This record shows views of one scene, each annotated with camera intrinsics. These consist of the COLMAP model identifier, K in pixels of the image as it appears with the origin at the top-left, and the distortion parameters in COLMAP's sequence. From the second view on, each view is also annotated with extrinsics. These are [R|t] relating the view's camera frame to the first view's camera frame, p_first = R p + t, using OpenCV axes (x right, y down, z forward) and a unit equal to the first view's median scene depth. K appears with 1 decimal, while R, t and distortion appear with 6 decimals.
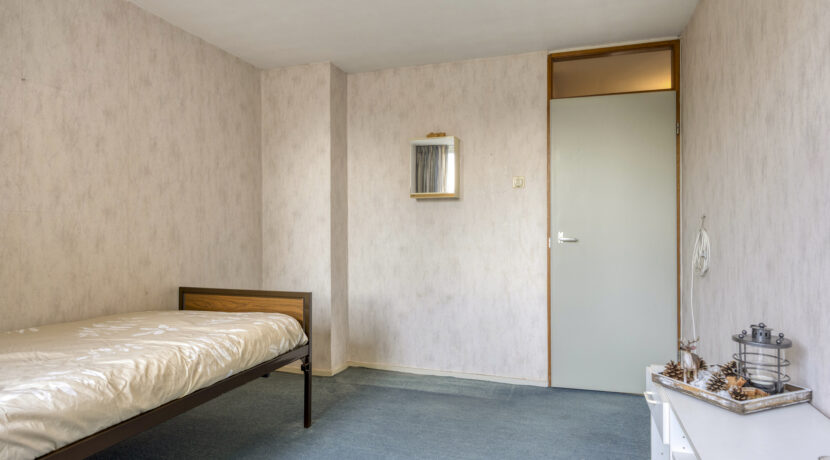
lens RADIAL K [[456.4, 0, 421.0], [0, 456.4, 233.6], [0, 0, 1]] dist [-0.002009, -0.000279]
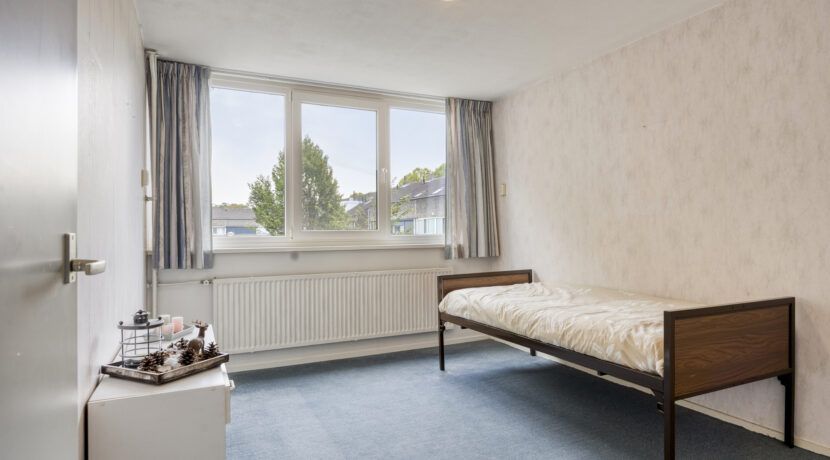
lens RADIAL K [[456.4, 0, 421.0], [0, 456.4, 233.6], [0, 0, 1]] dist [-0.002009, -0.000279]
pose [[-0.696790, 0.012184, -0.717172, 0.599215], [0.007537, 0.999925, 0.009665, -0.008775], [0.717236, 0.001330, -0.696830, 1.296998]]
